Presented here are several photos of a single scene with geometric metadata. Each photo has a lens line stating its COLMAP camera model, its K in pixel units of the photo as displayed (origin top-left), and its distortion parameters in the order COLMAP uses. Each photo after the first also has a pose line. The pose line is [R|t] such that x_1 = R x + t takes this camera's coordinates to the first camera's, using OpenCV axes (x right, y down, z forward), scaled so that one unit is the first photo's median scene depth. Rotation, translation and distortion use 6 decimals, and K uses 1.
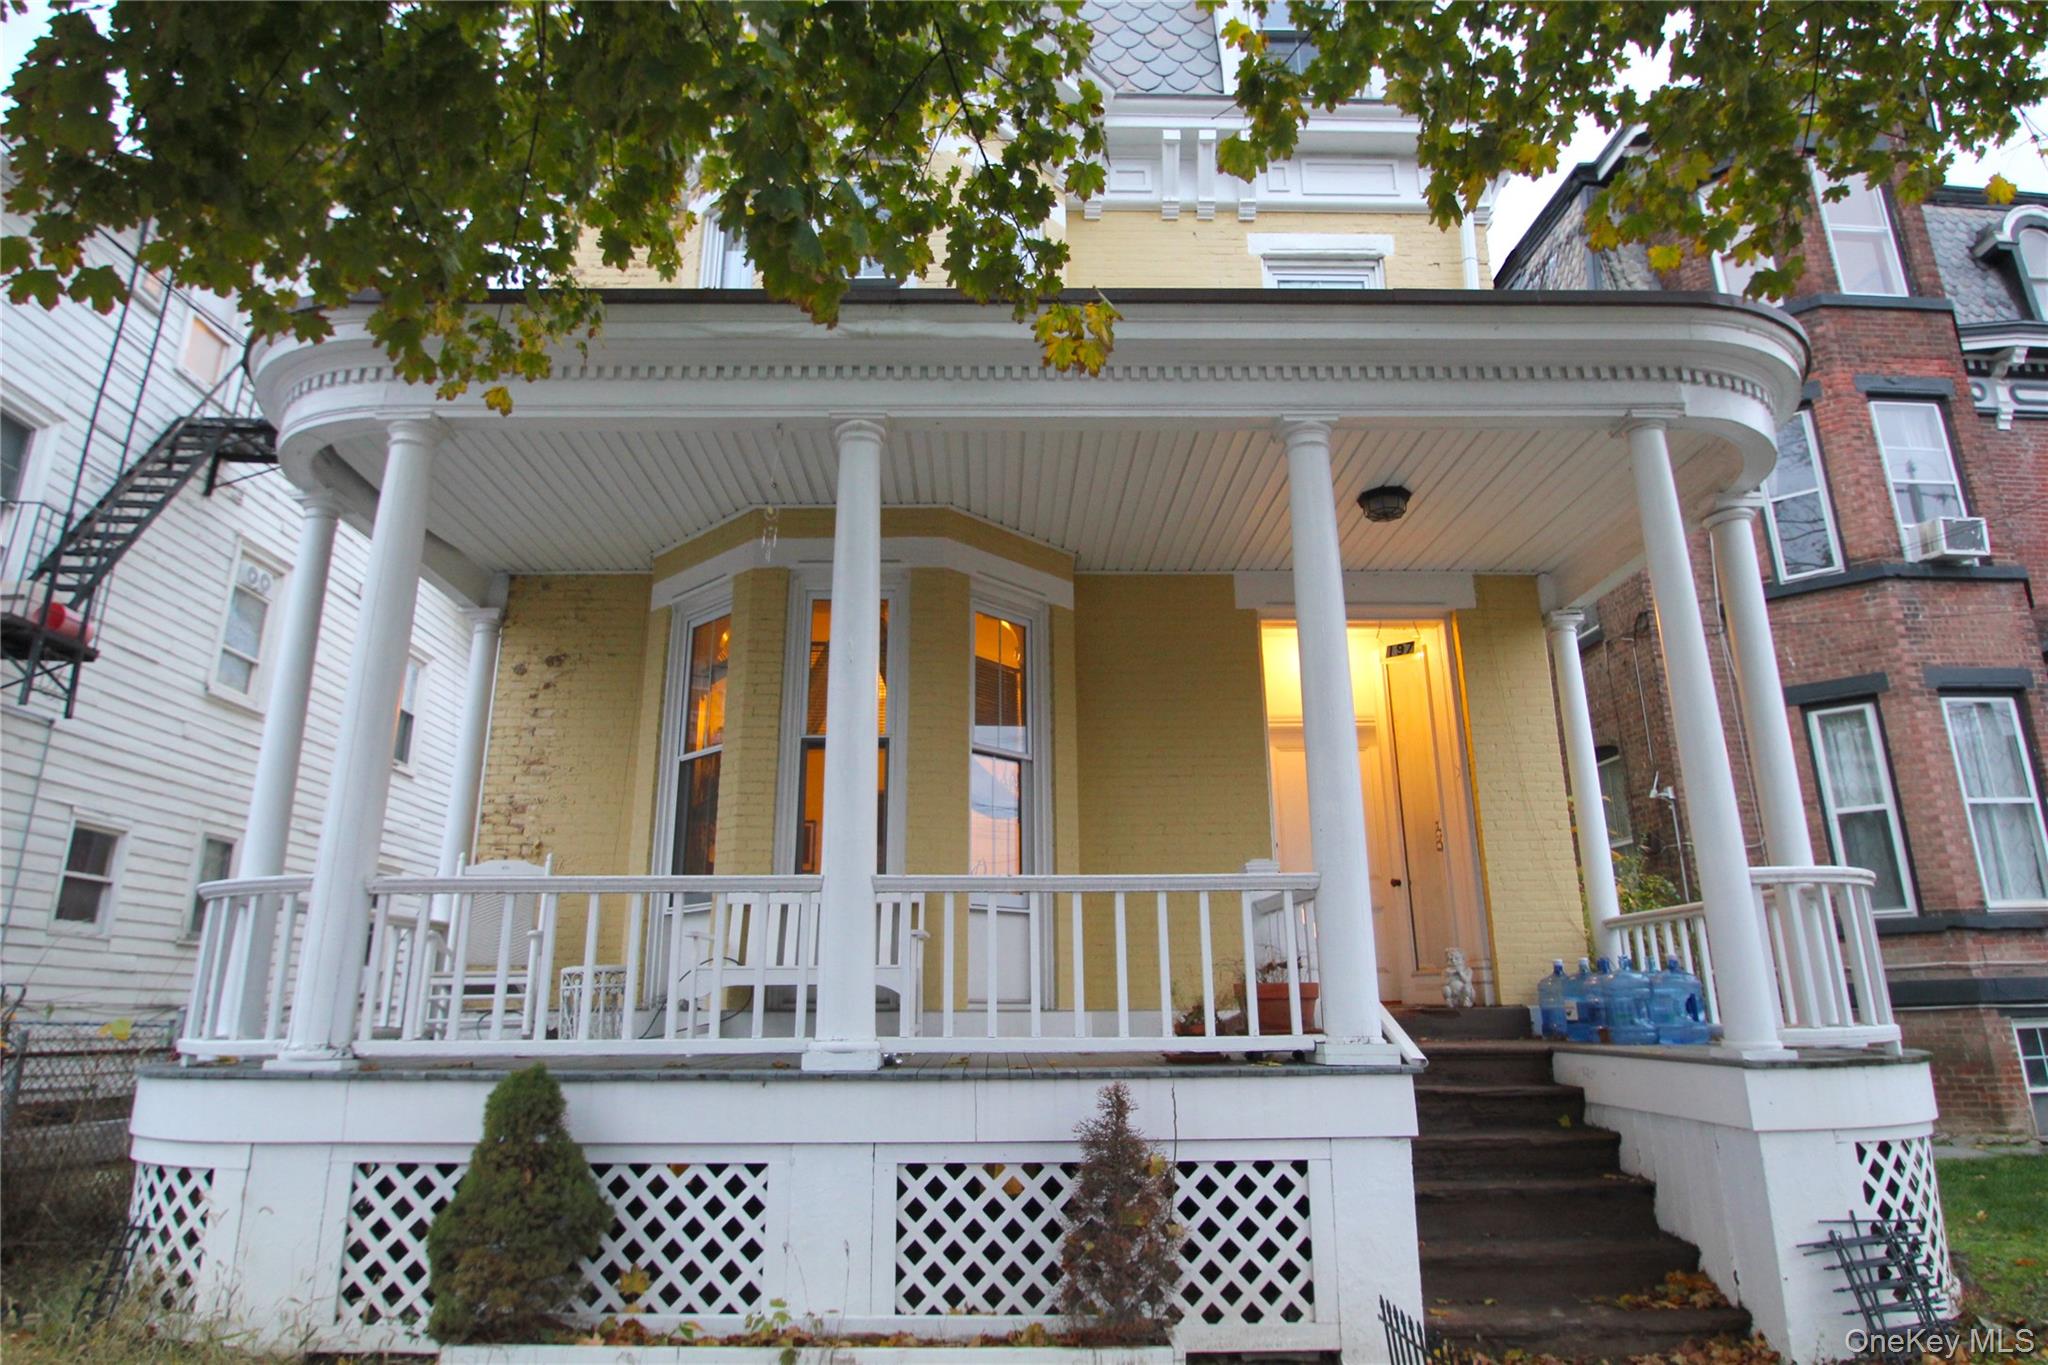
lens RADIAL K [[1180.0, 0, 1021.7], [0, 1180.0, 657.1], [0, 0, 1]] dist [-0.002735, -0.026716]
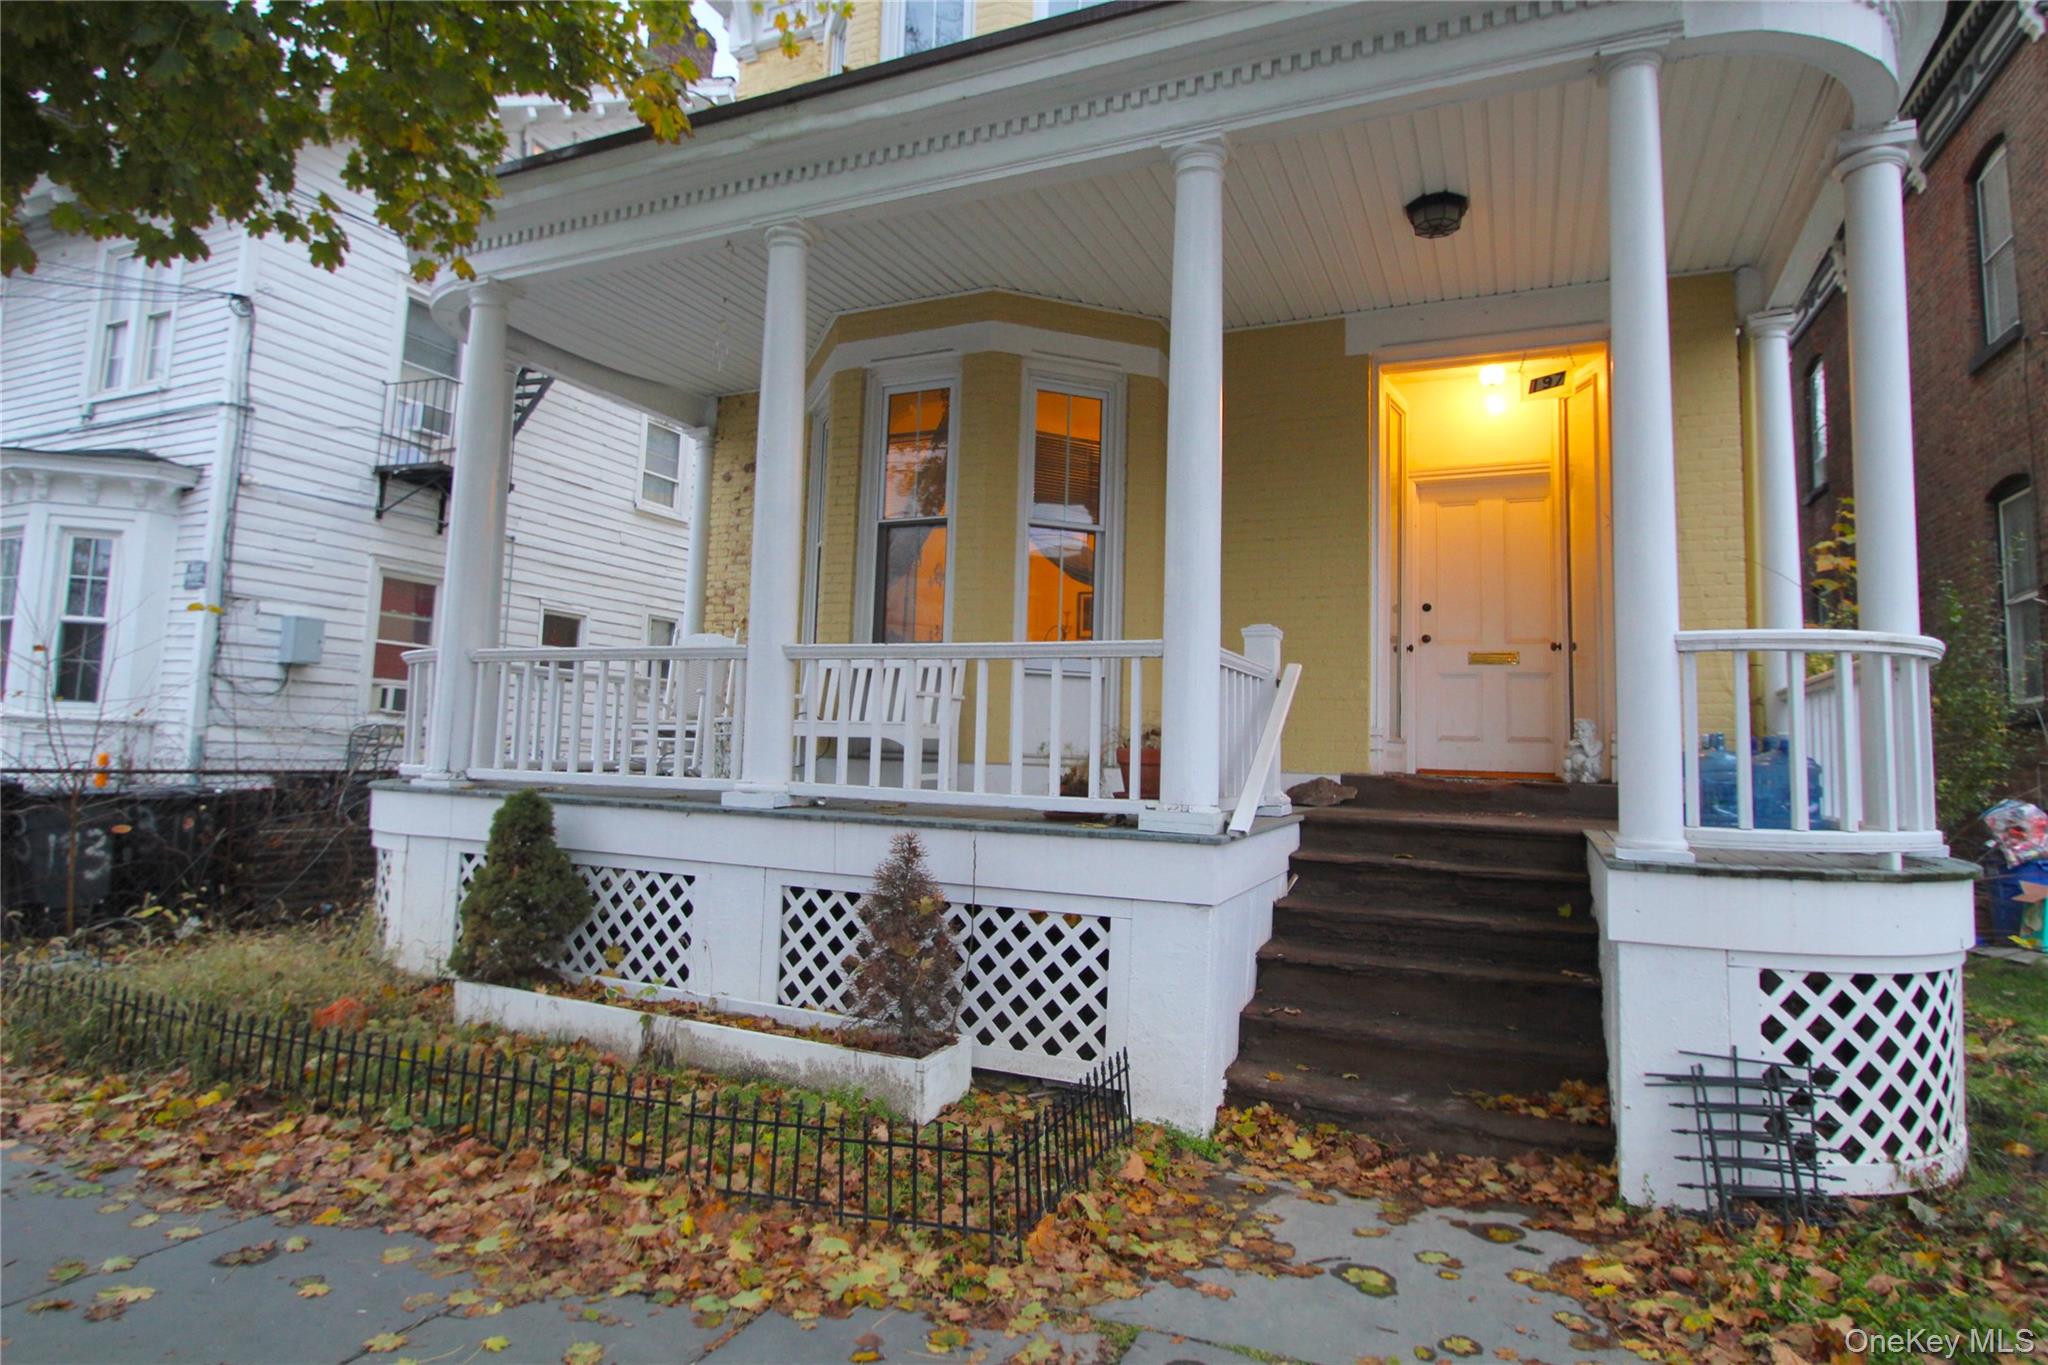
lens RADIAL K [[1104.3, 0, 1021.3], [0, 1104.3, 650.1], [0, 0, 1]] dist [-0.022011, -0.000202]
pose [[0.906721, -0.004015, -0.421712, 0.579051], [0.084459, 0.981426, 0.172251, 0.028011], [0.413188, -0.191801, 0.890218, 0.159993]]
